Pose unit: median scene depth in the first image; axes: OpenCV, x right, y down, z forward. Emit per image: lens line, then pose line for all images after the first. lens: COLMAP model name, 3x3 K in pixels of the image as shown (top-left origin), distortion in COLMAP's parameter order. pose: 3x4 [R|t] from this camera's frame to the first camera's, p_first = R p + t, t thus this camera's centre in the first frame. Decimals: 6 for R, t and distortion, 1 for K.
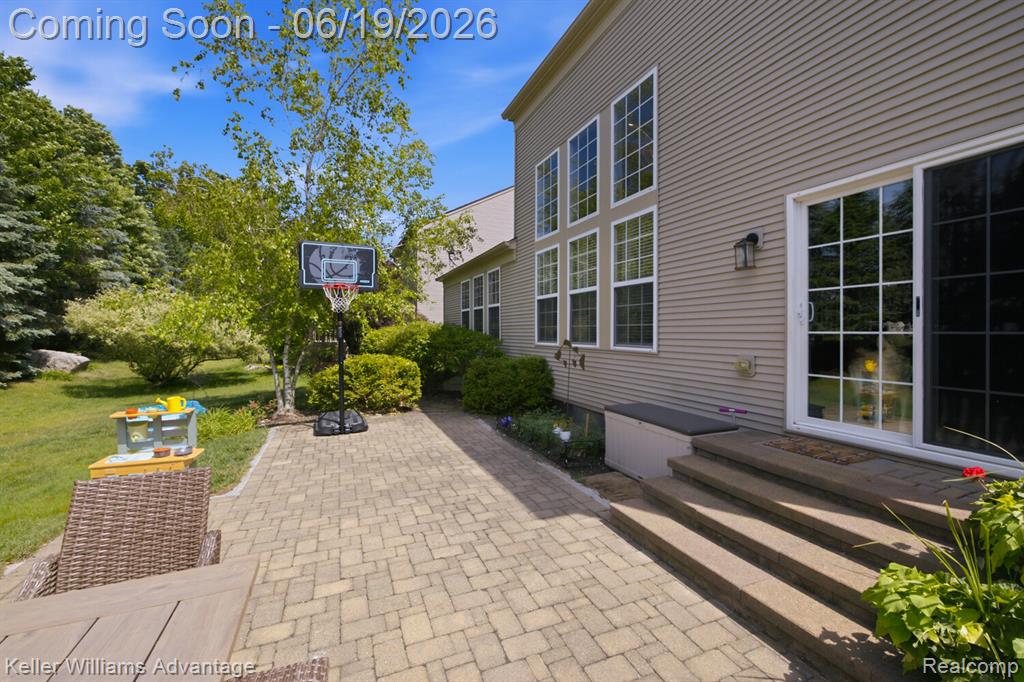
lens RADIAL K [[438.7, 0, 513.2], [0, 438.7, 336.1], [0, 0, 1]] dist [0.014958, 0.000598]
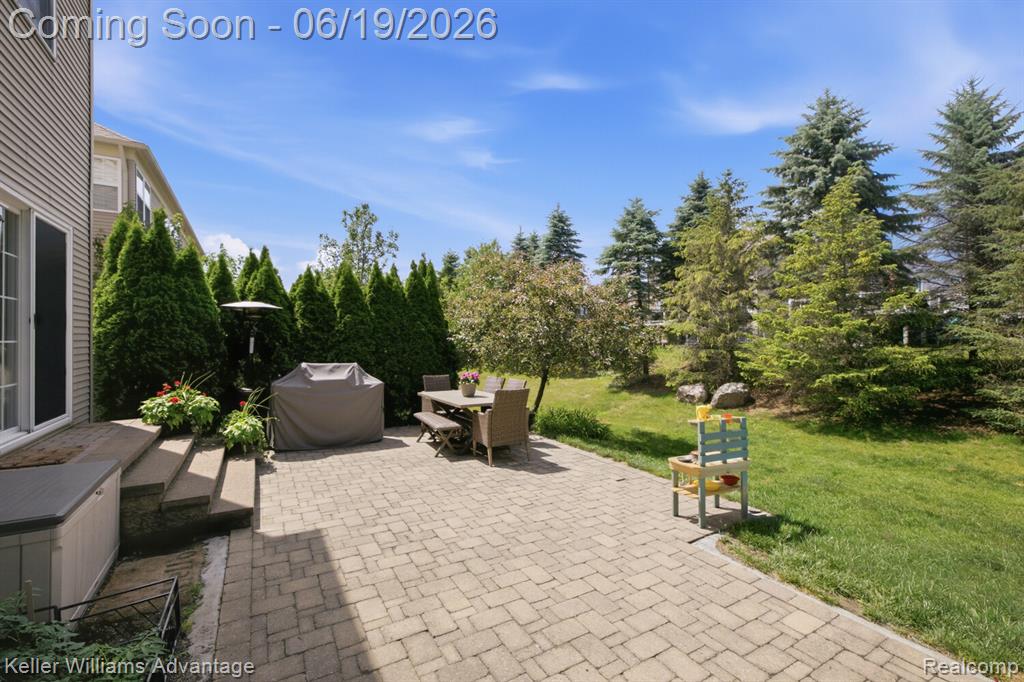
lens RADIAL K [[438.7, 0, 511.5], [0, 438.7, 339.8], [0, 0, 1]] dist [0.014958, 0.000598]
pose [[-0.989698, 0.002711, -0.143145, -0.204280], [0.000726, 0.999903, 0.013919, -0.021590], [0.143169, 0.013672, -0.989604, 1.849228]]
